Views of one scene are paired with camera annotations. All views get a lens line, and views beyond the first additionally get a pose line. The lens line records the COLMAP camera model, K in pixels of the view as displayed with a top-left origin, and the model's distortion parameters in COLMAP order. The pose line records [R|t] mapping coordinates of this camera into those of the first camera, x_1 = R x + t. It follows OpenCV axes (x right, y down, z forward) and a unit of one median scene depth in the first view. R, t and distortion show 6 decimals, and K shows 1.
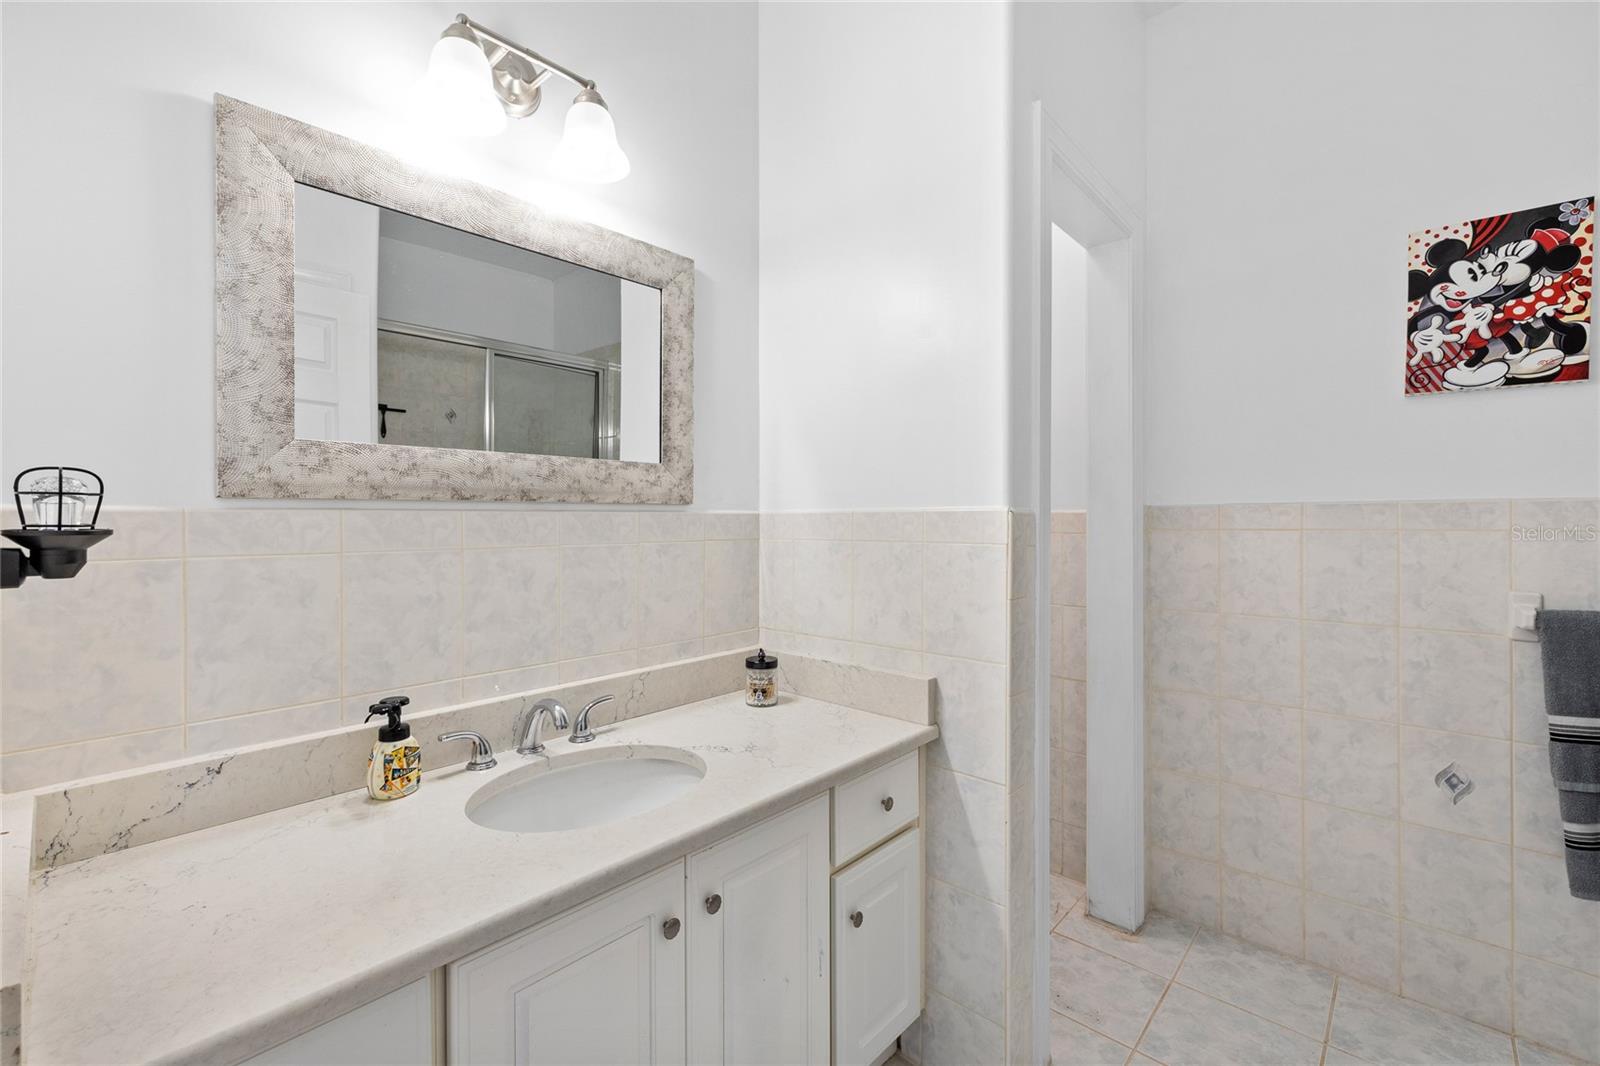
lens RADIAL K [[683.1, 0, 803.5], [0, 683.1, 528.1], [0, 0, 1]] dist [0.001302, 0.000050]
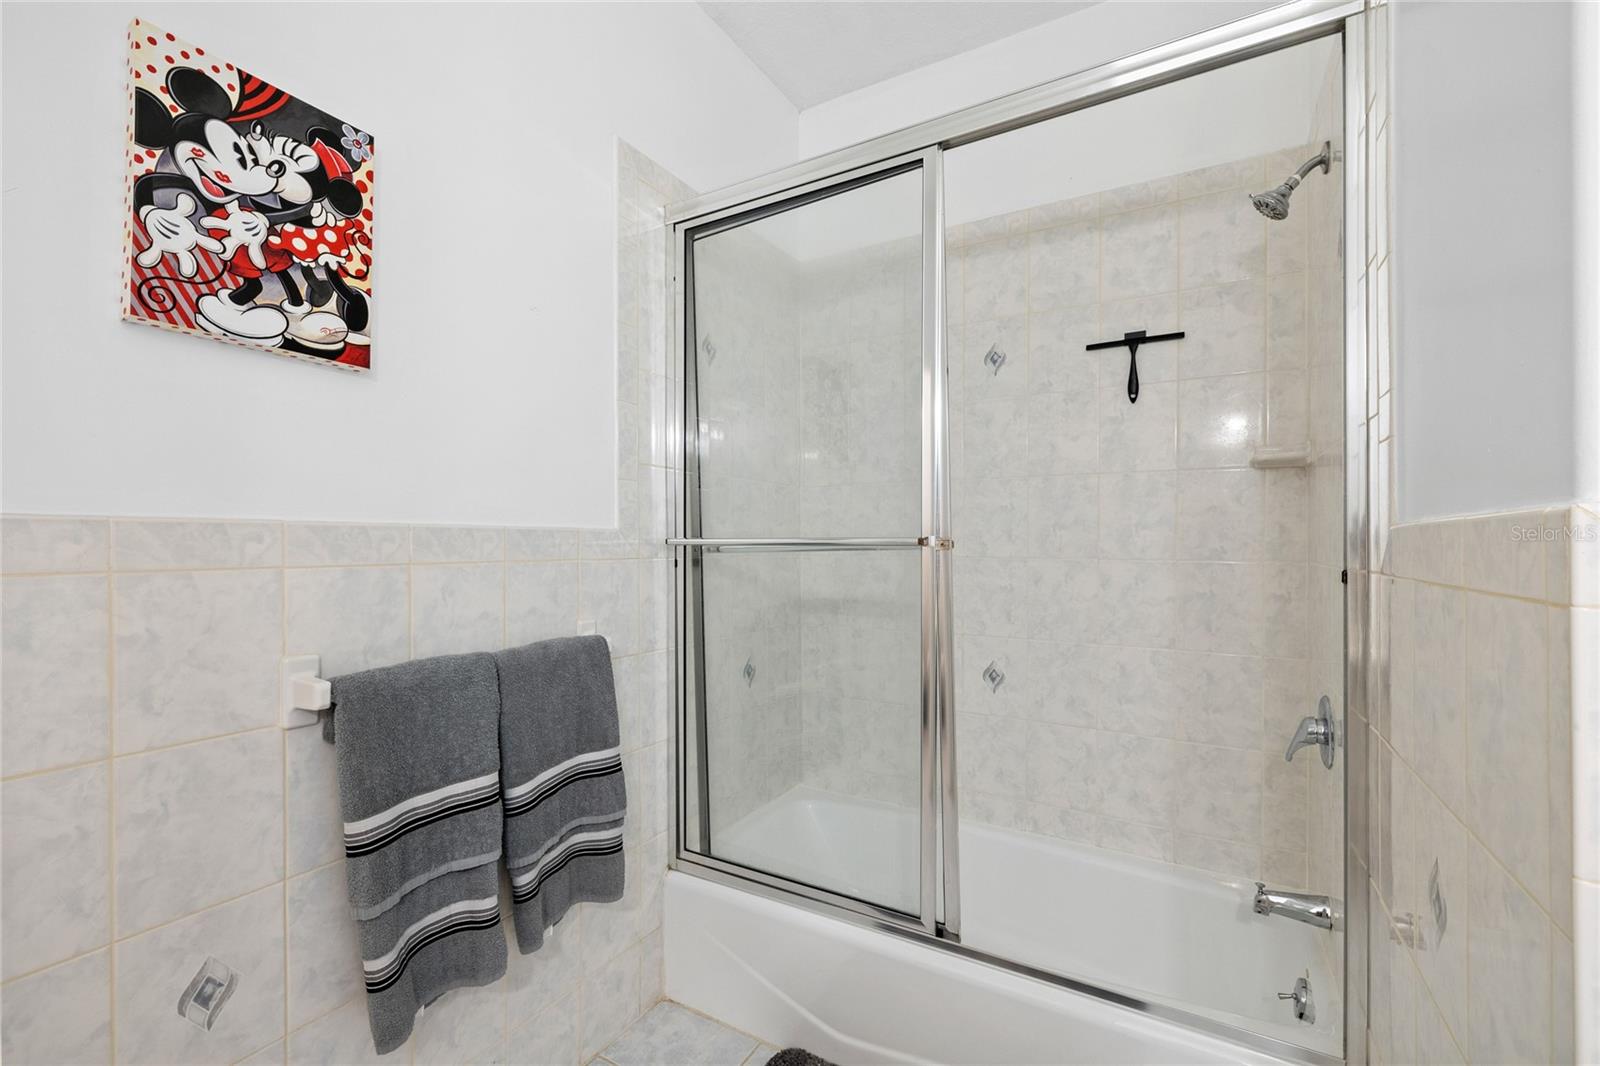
lens RADIAL K [[683.1, 0, 802.4], [0, 683.1, 539.9], [0, 0, 1]] dist [0.001302, 0.000050]
pose [[-0.201933, 0.002194, 0.979397, 0.267917], [0.005052, 0.999987, -0.001199, -0.019338], [-0.979386, 0.004706, -0.201941, 0.623231]]
